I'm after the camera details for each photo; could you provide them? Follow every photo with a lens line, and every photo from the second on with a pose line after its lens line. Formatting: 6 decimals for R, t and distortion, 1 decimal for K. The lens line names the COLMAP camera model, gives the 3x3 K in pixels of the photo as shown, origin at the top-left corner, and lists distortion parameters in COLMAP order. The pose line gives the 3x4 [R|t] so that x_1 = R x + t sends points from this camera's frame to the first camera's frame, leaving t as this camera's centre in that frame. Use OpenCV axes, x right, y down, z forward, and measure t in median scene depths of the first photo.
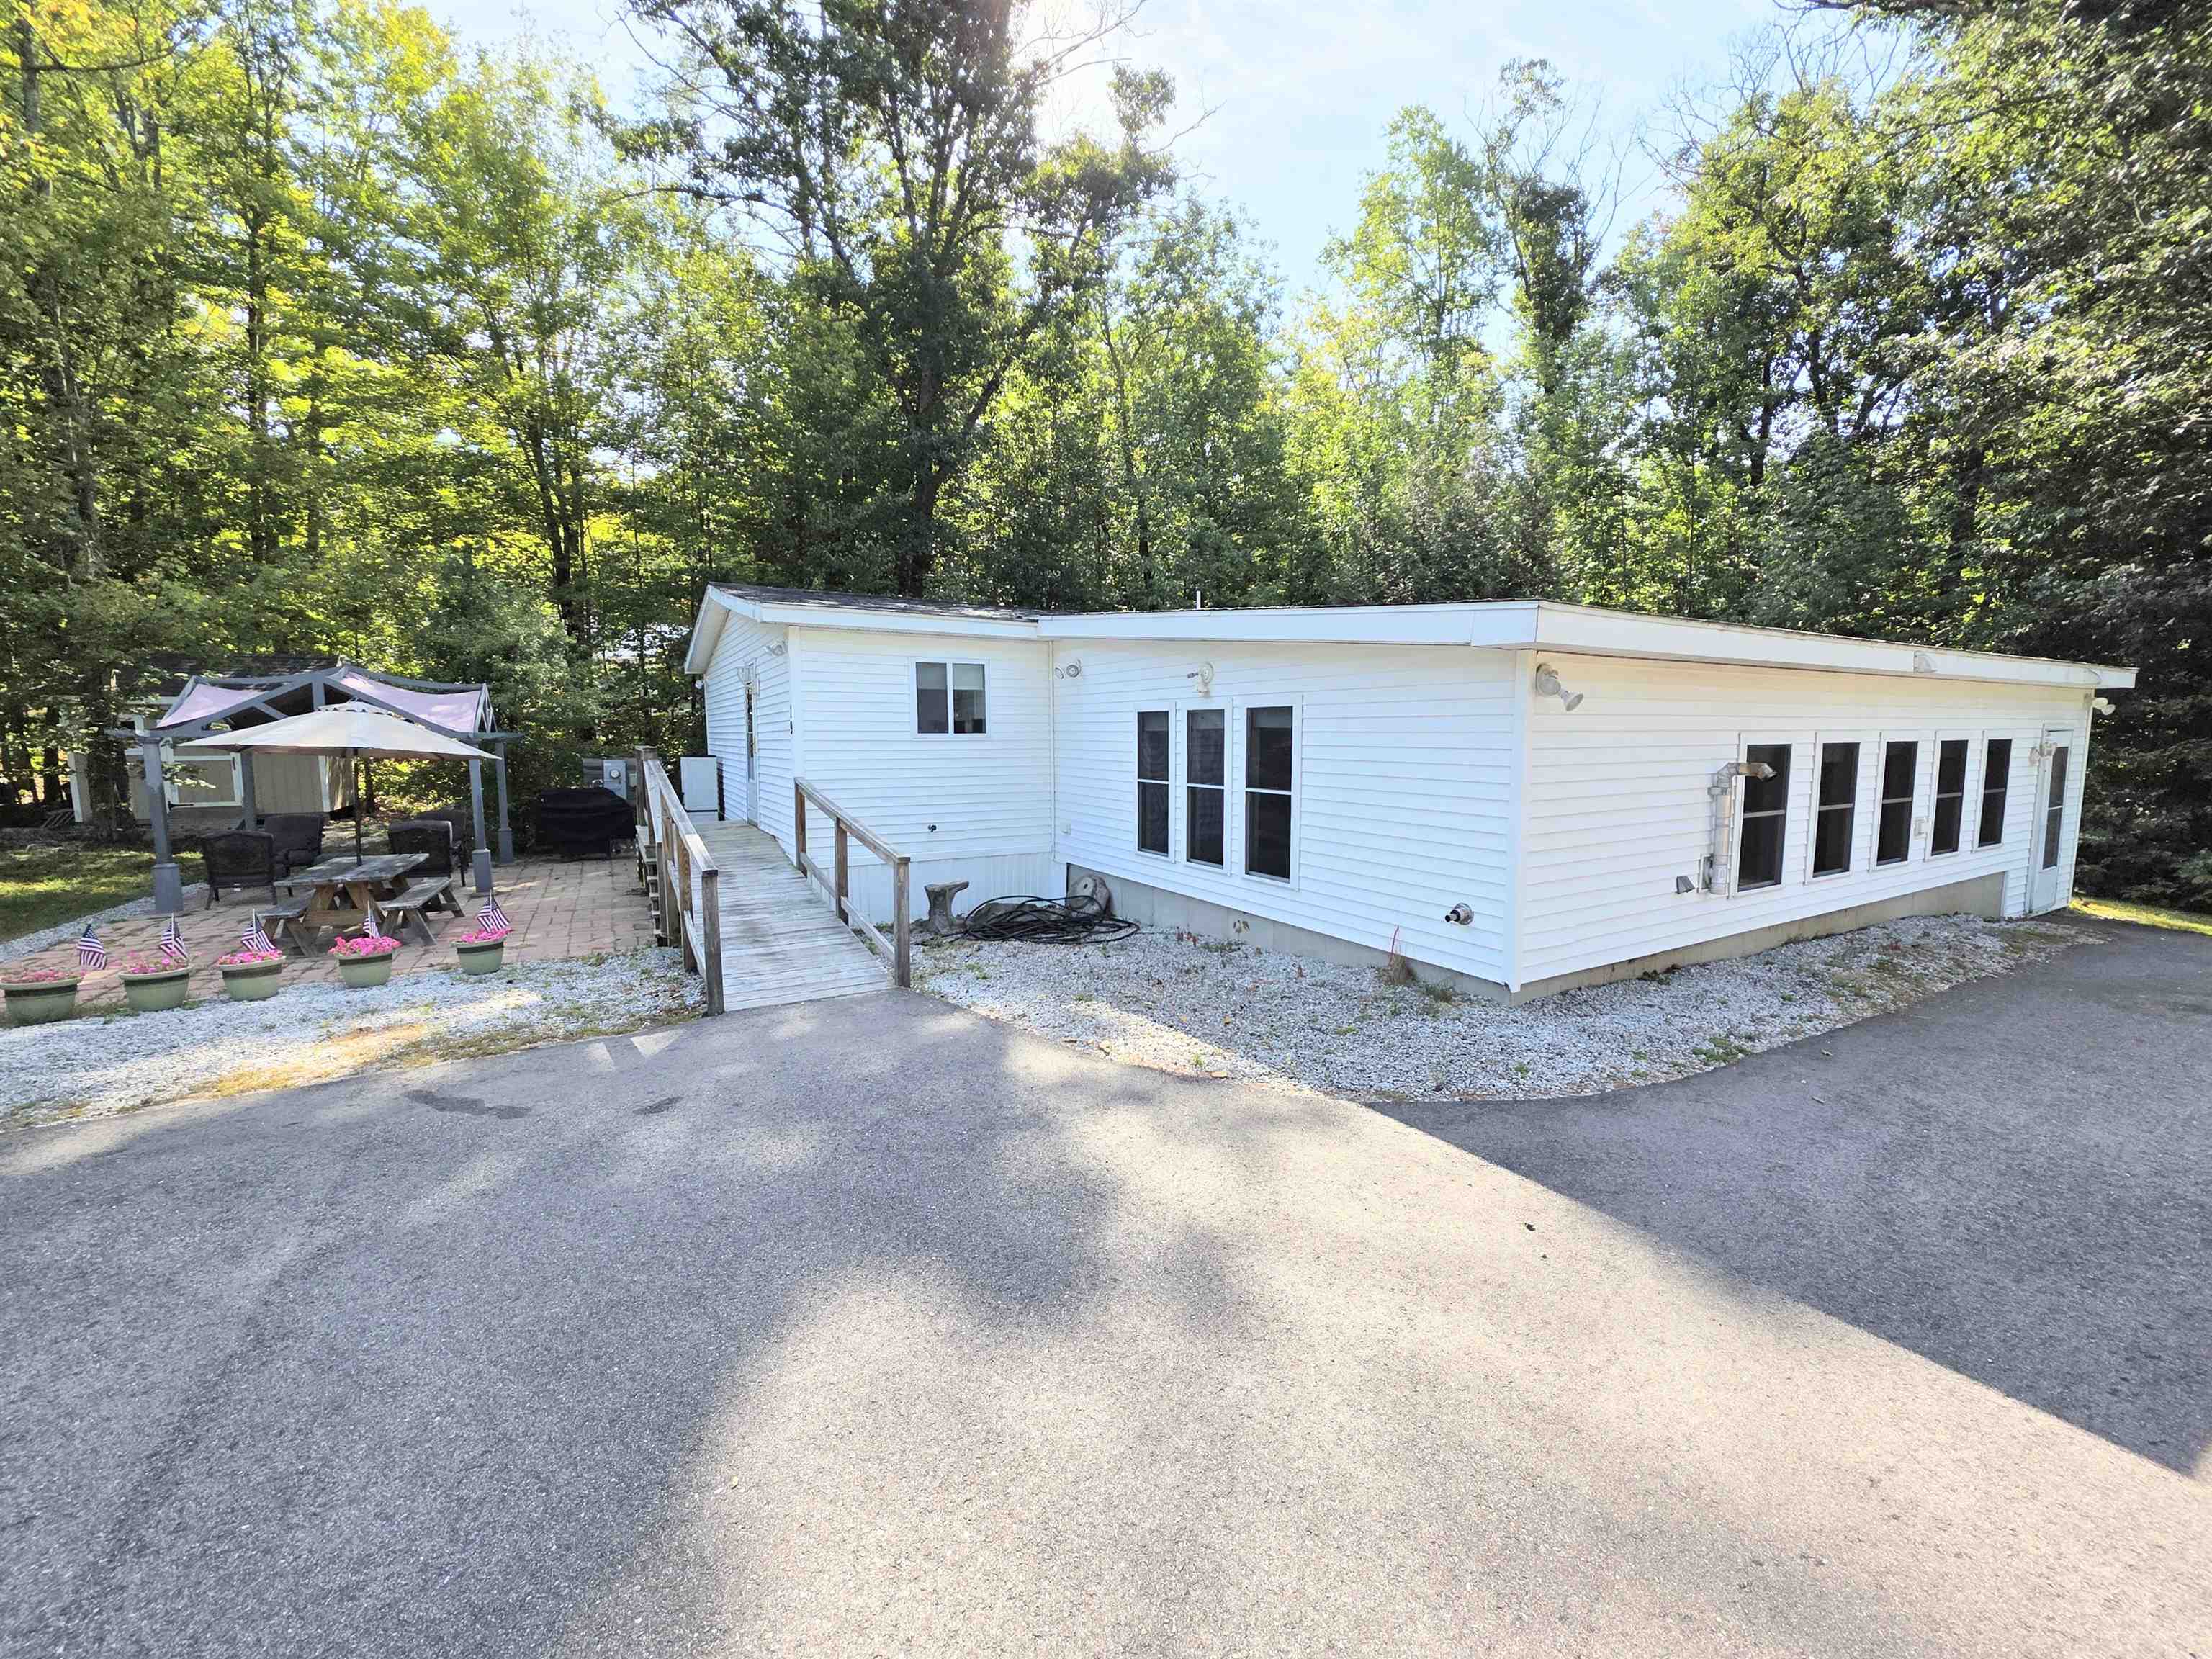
lens RADIAL K [[879.3, 0, 1114.7], [0, 879.3, 825.4], [0, 0, 1]] dist [0.002992, 0.000019]
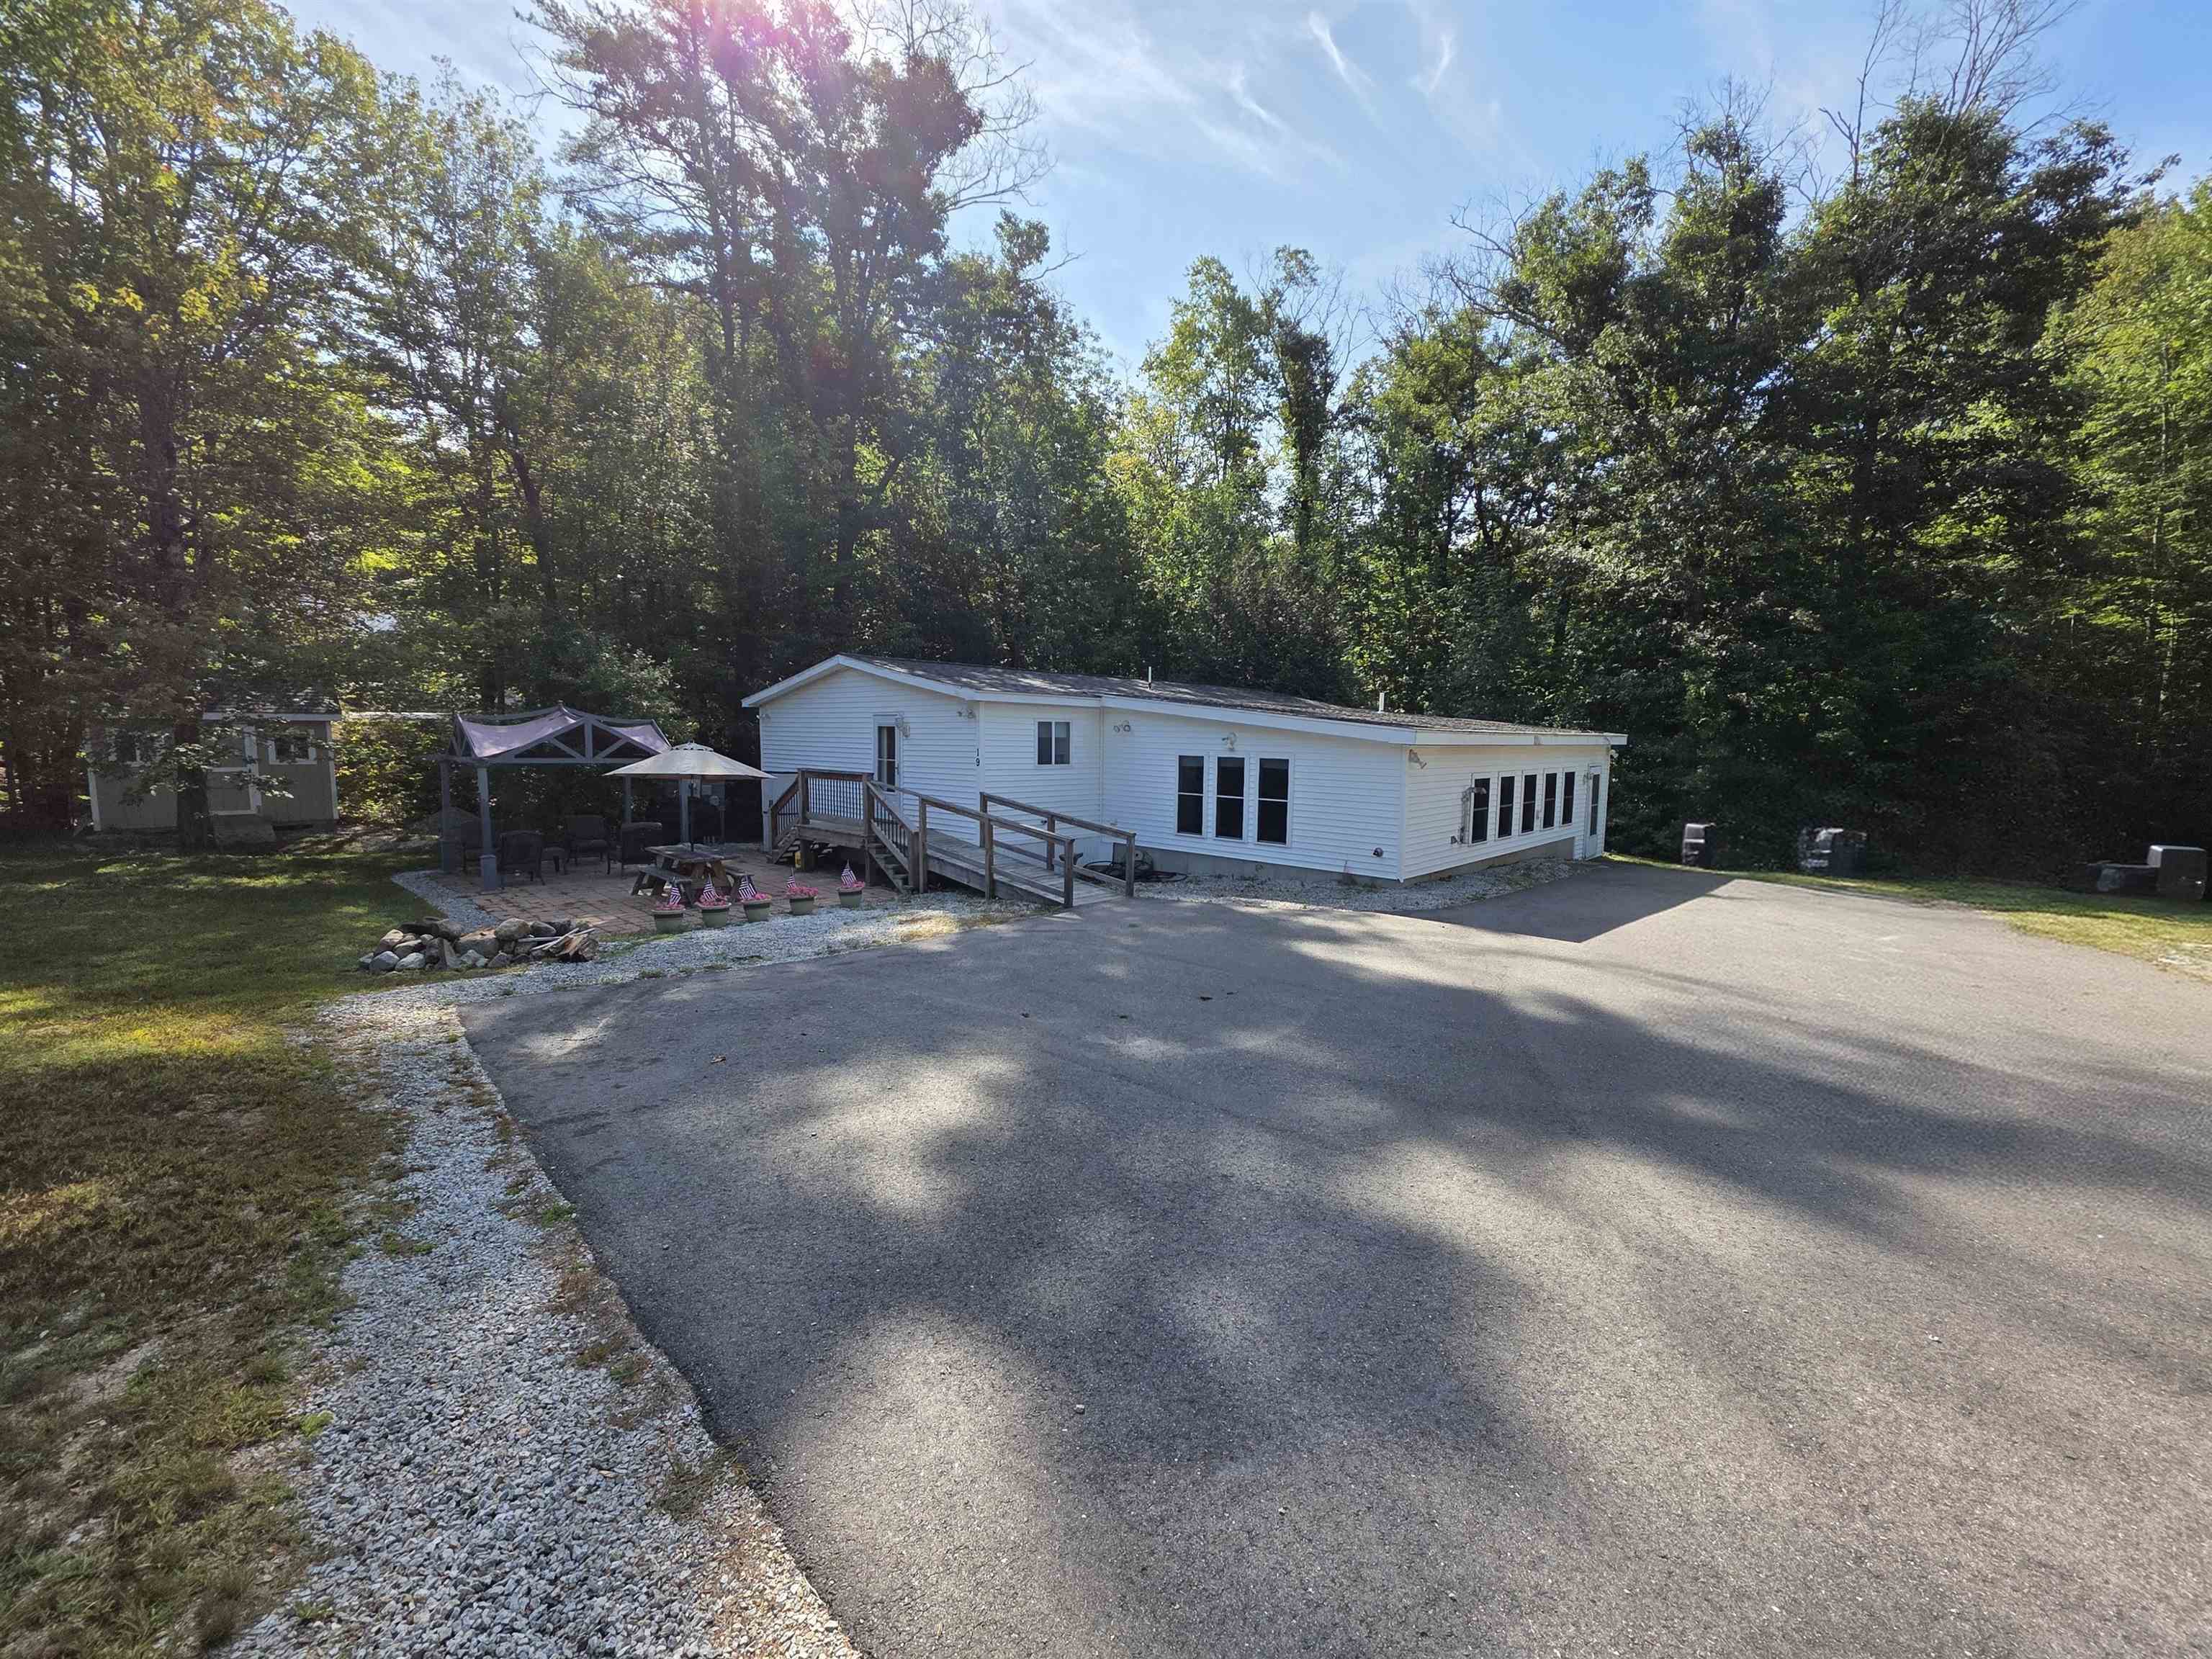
lens RADIAL K [[879.3, 0, 1114.7], [0, 879.3, 825.4], [0, 0, 1]] dist [0.002992, 0.000019]
pose [[0.959712, -0.013240, 0.280674, -0.473917], [0.013310, 0.999910, 0.001658, 0.007228], [-0.280671, 0.002144, 0.959802, -0.536143]]
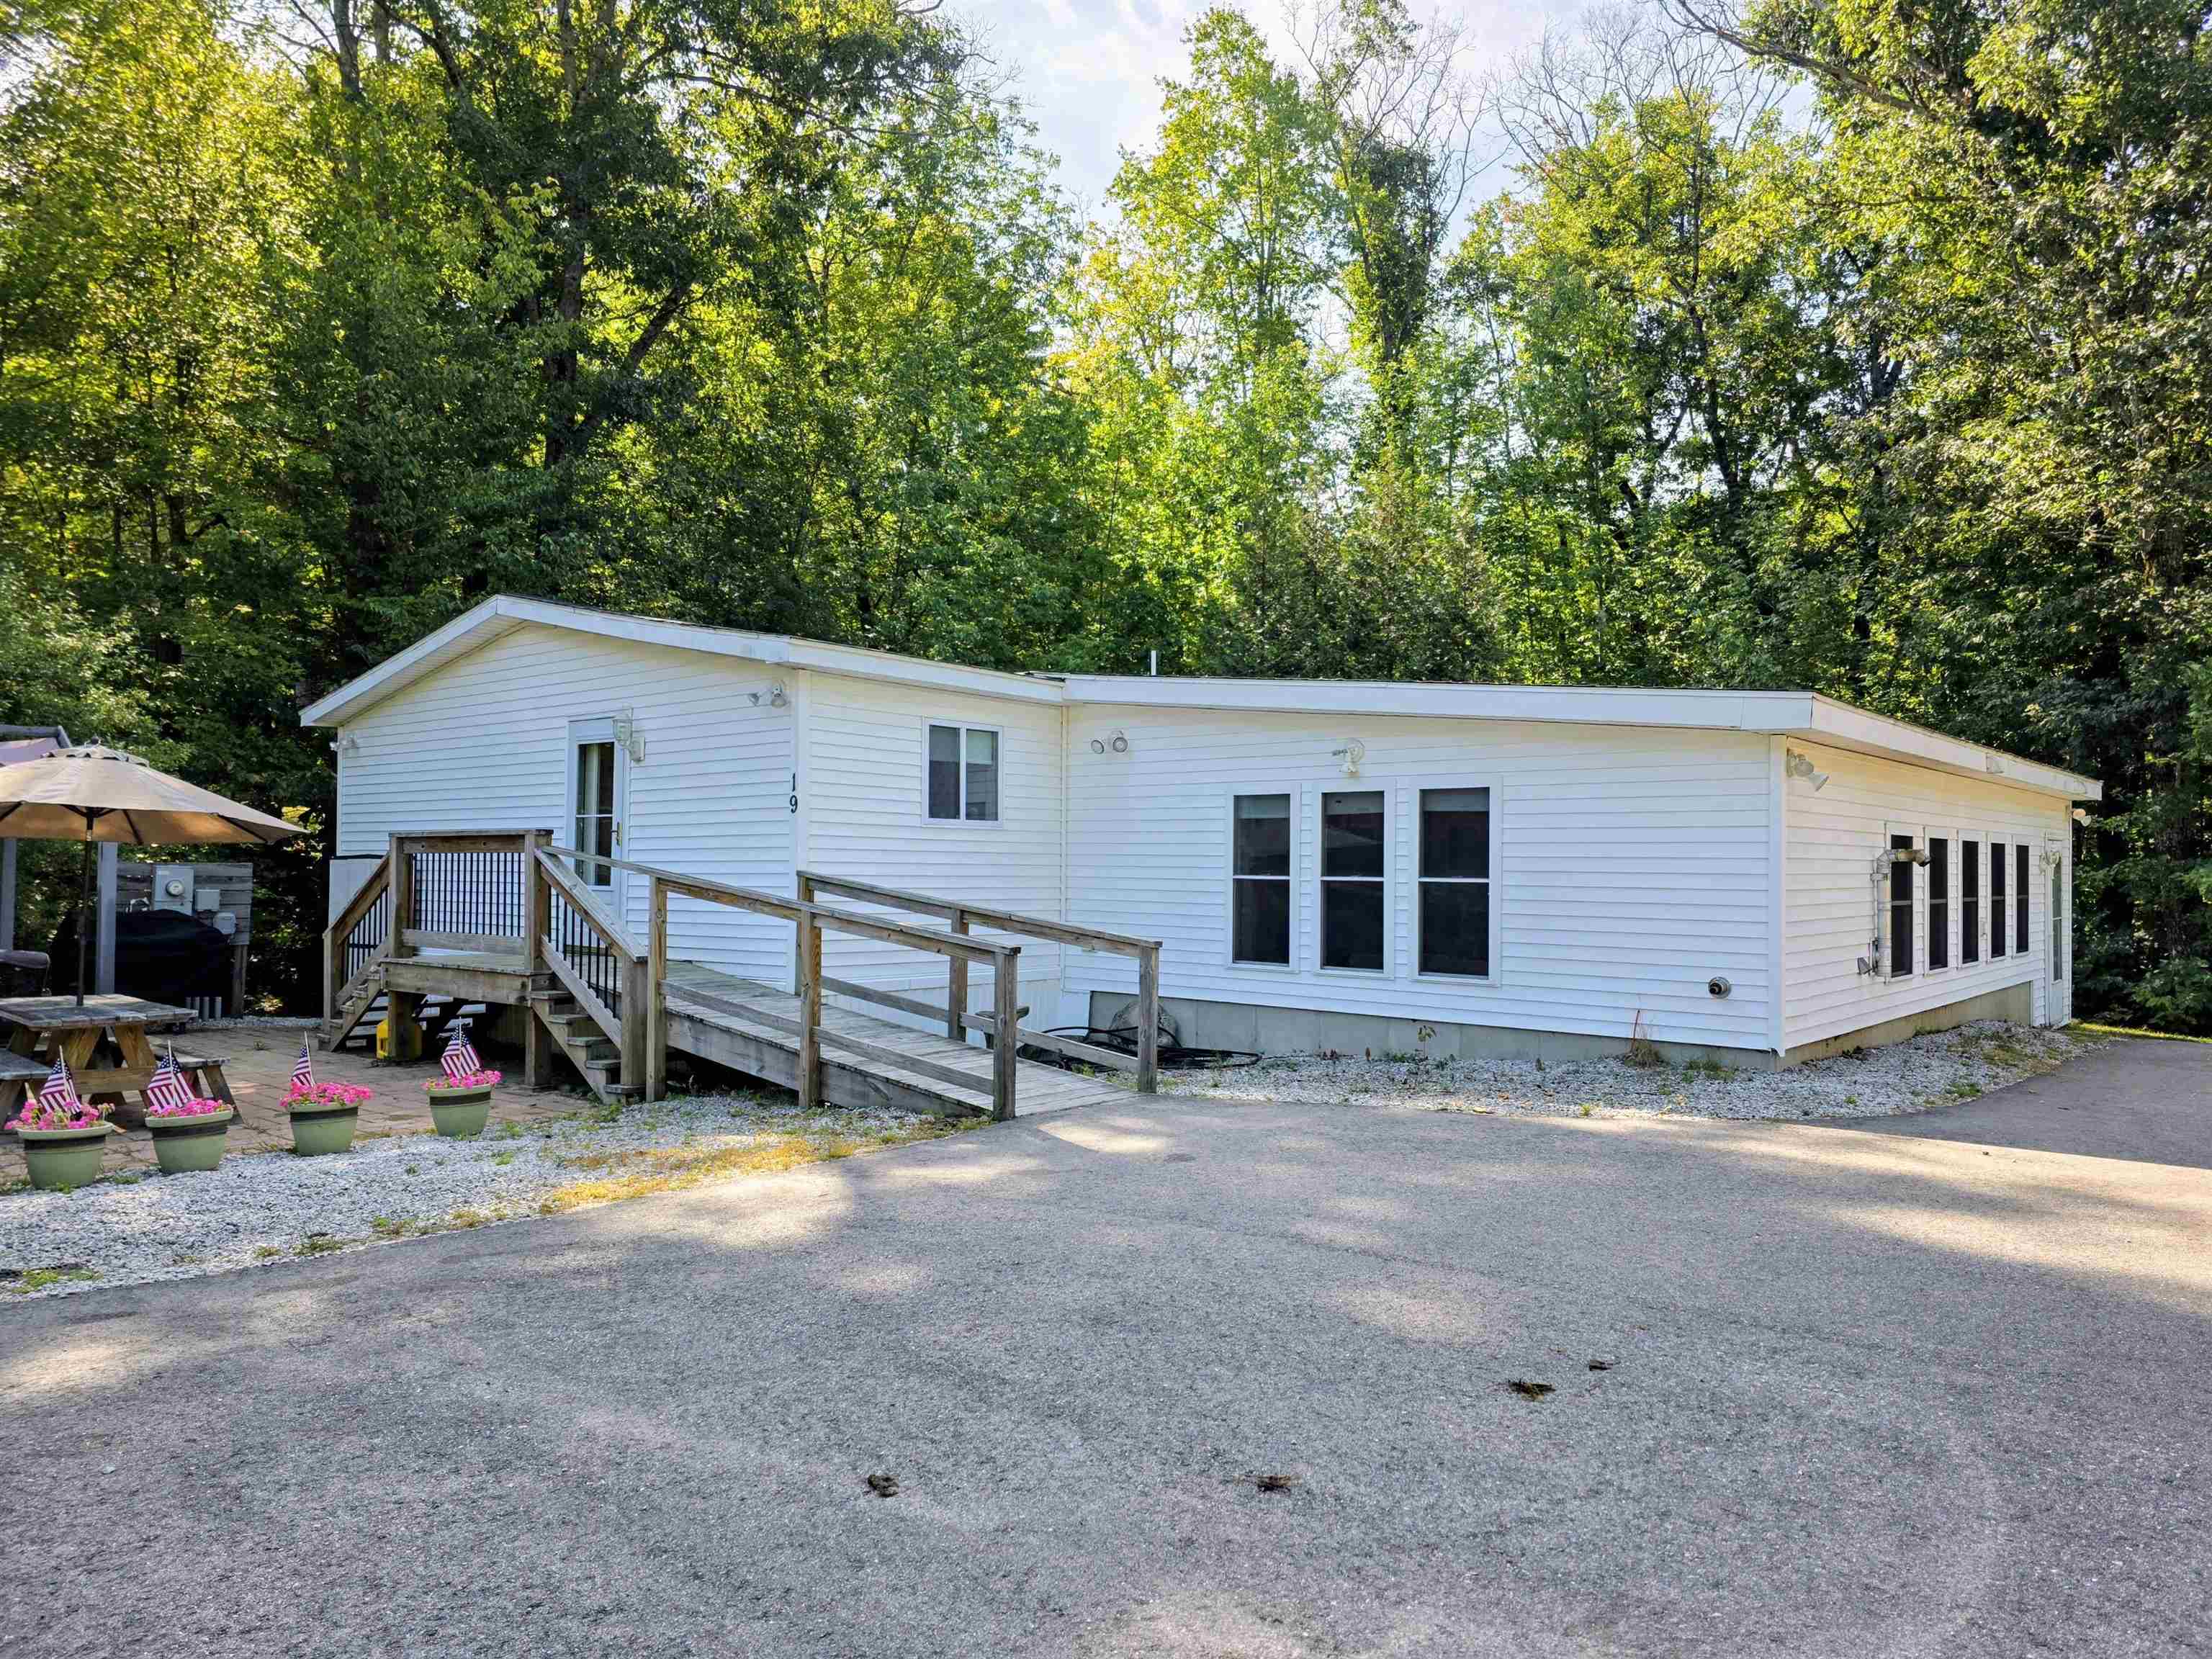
lens RADIAL K [[1468.9, 0, 1131.7], [0, 1468.9, 851.6], [0, 0, 1]] dist [0.080954, -0.075943]
pose [[0.943748, 0.014139, 0.330363, -0.410665], [0.023549, 0.993675, -0.109801, 0.058237], [-0.329826, 0.111404, 0.937445, -0.206554]]
